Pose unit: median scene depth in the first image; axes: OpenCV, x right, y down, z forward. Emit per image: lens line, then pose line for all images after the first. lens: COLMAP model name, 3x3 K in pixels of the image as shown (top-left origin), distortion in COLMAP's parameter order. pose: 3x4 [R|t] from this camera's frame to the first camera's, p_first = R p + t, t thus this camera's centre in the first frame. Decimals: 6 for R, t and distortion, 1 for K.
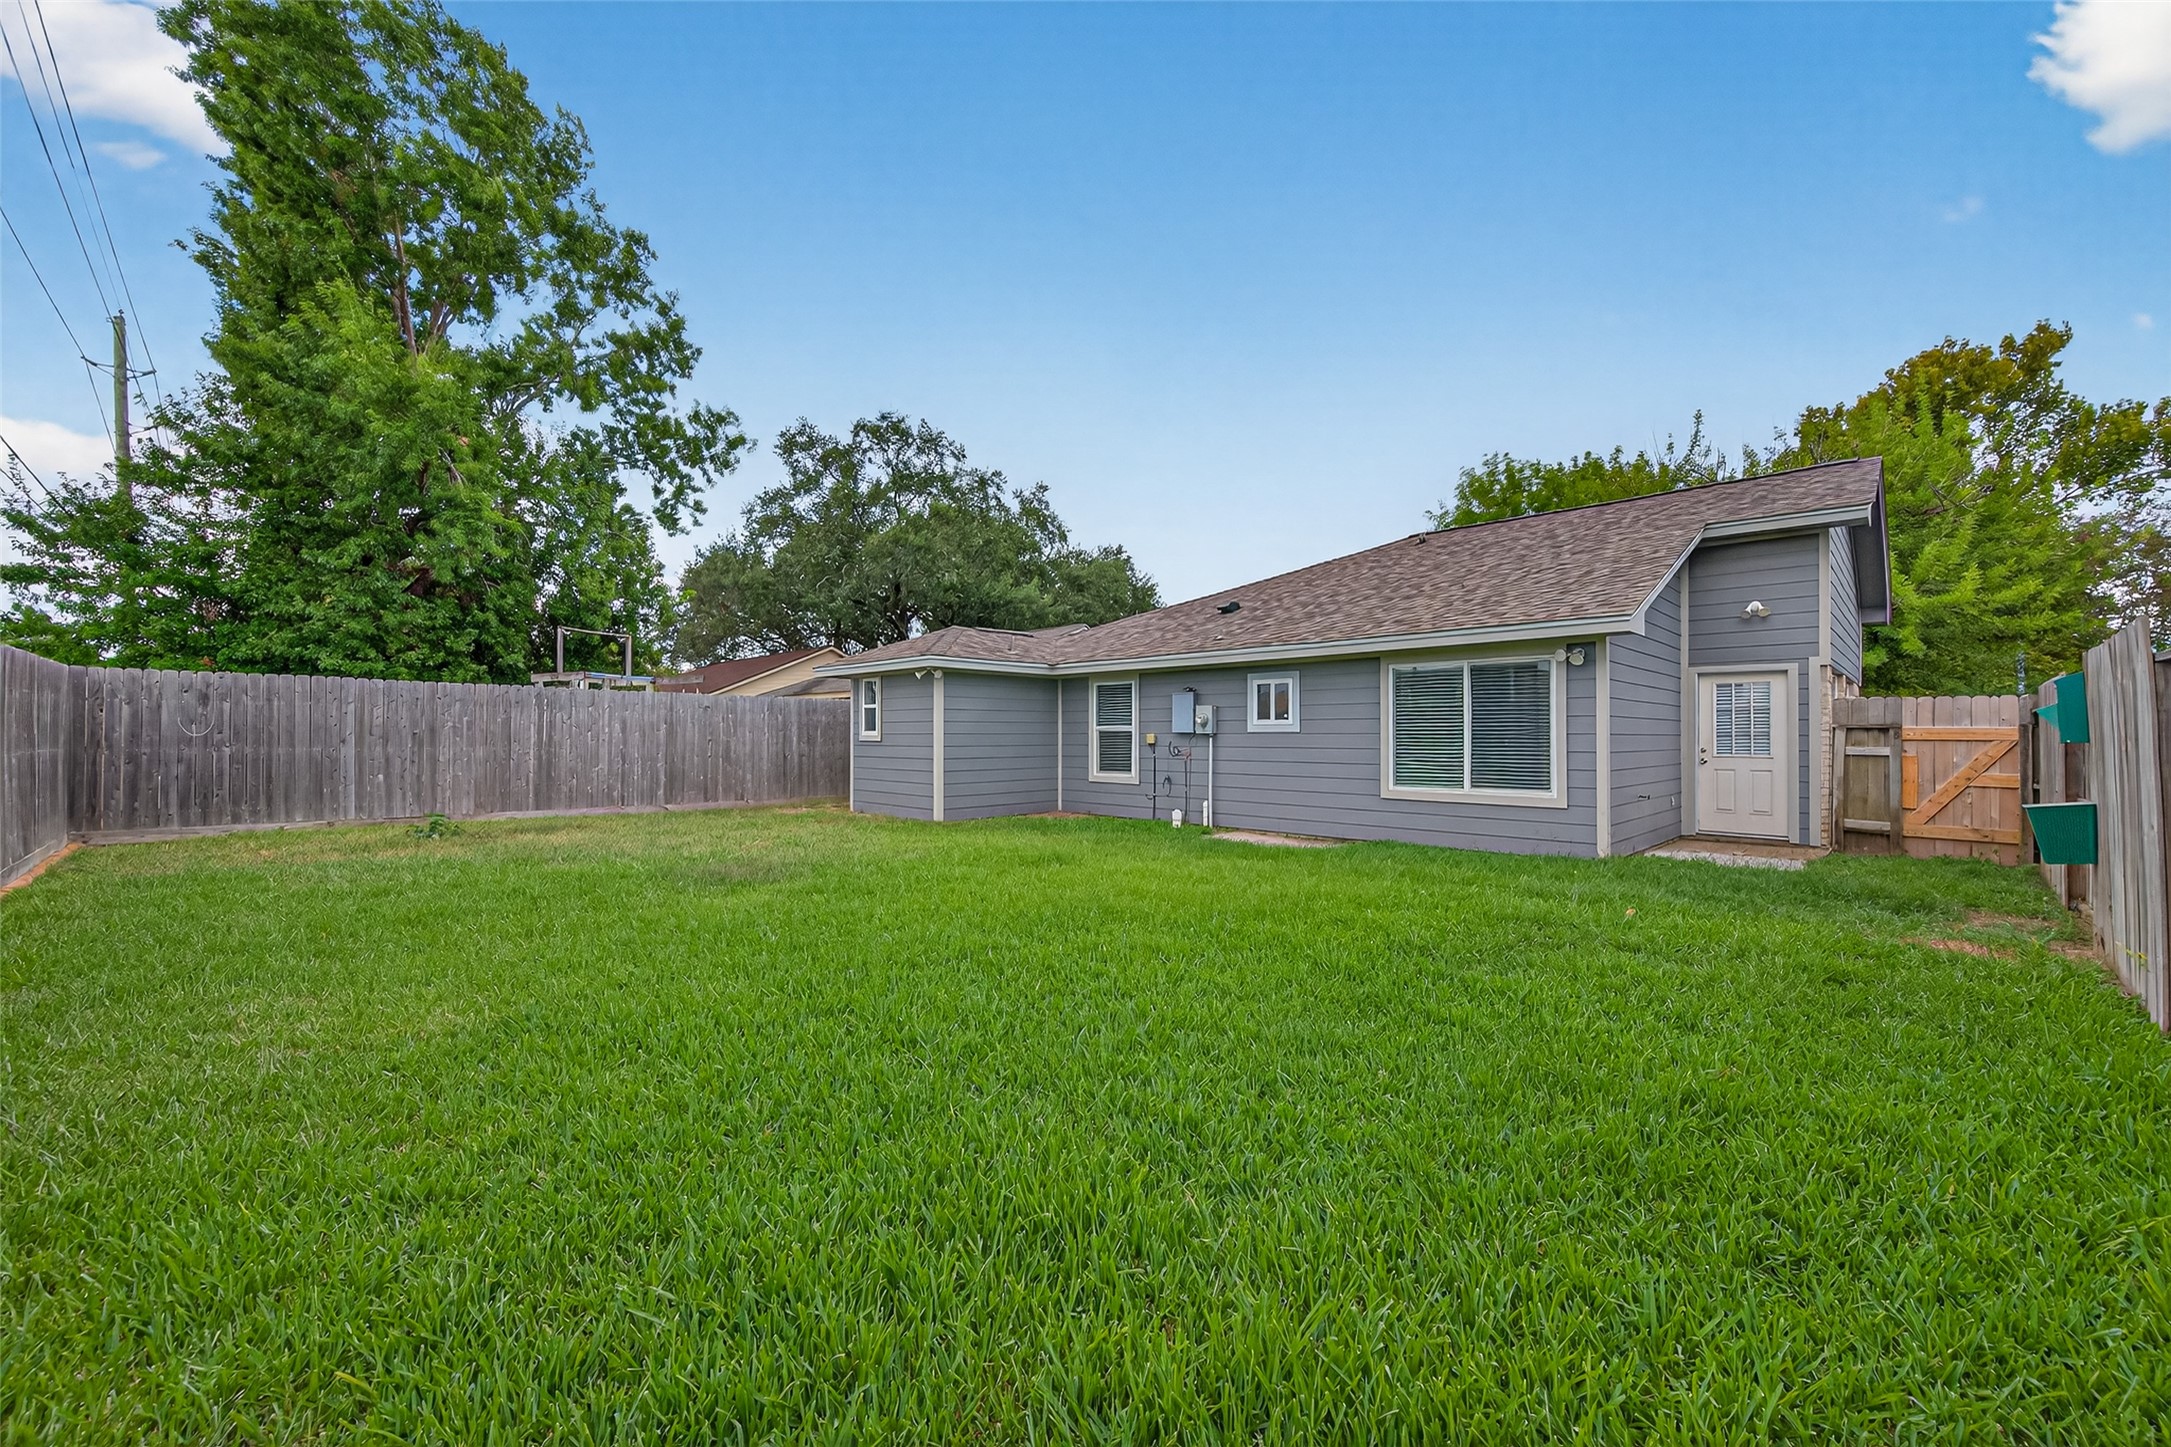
lens RADIAL K [[841.3, 0, 1088.0], [0, 841.3, 726.7], [0, 0, 1]] dist [0.008289, -0.000564]
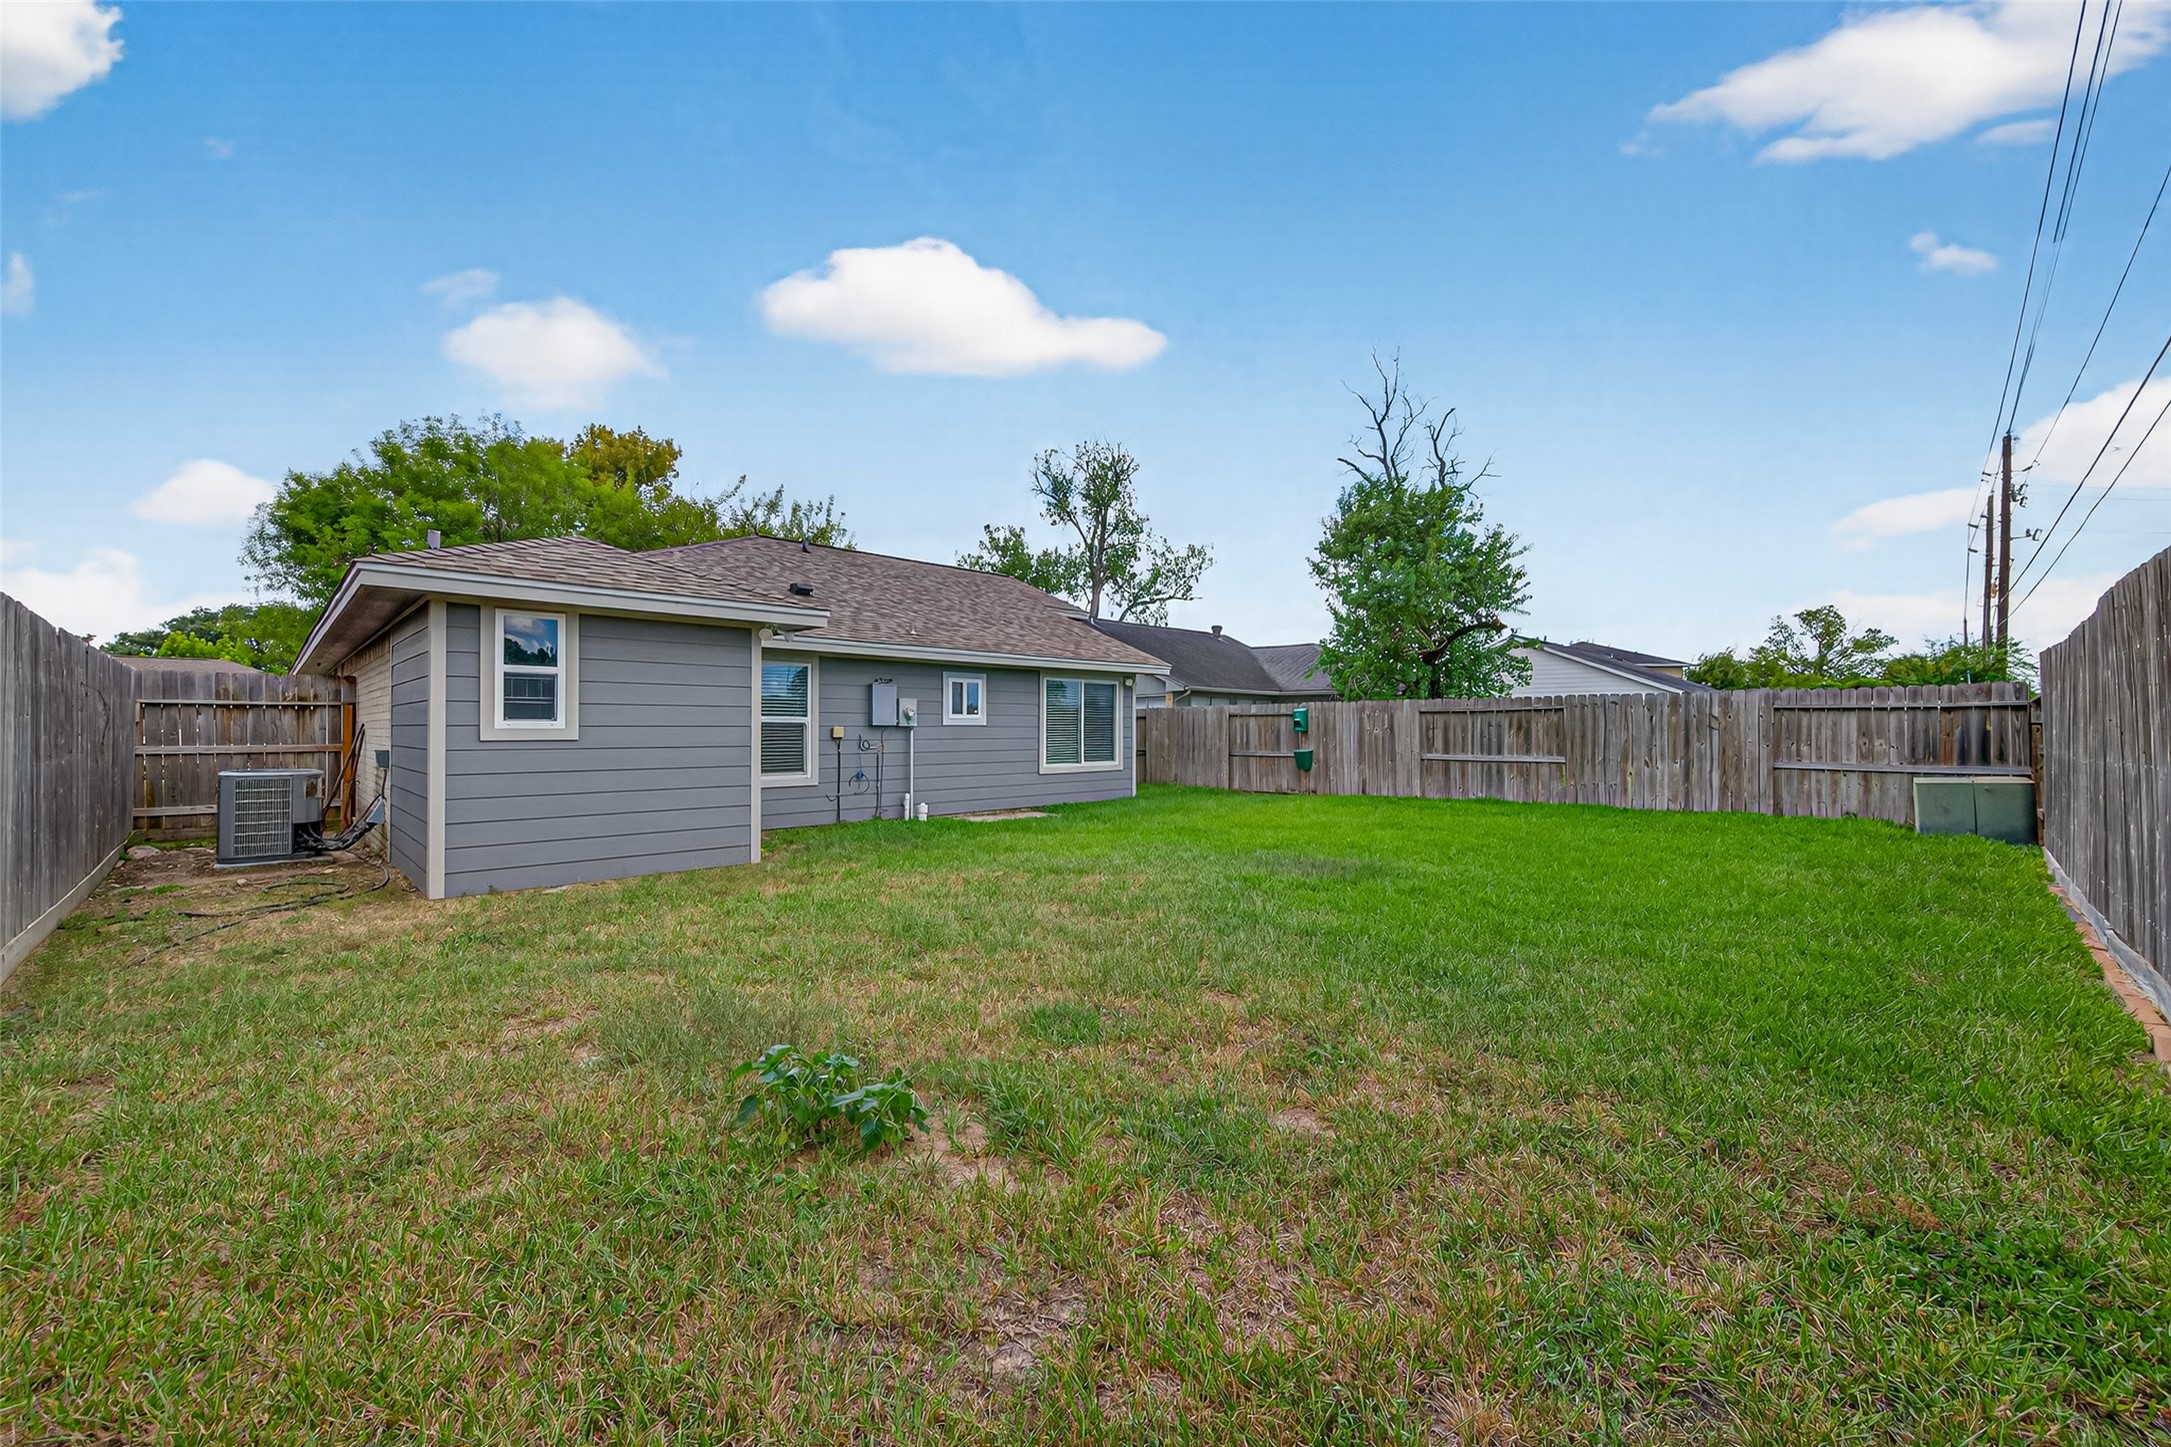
lens RADIAL K [[841.3, 0, 1088.0], [0, 841.3, 726.7], [0, 0, 1]] dist [0.008289, -0.000564]
pose [[-0.017299, 0.004379, 0.999841, -0.831174], [-0.005447, 0.999975, -0.004474, 0.011059], [-0.999836, -0.005524, -0.017274, 0.772510]]
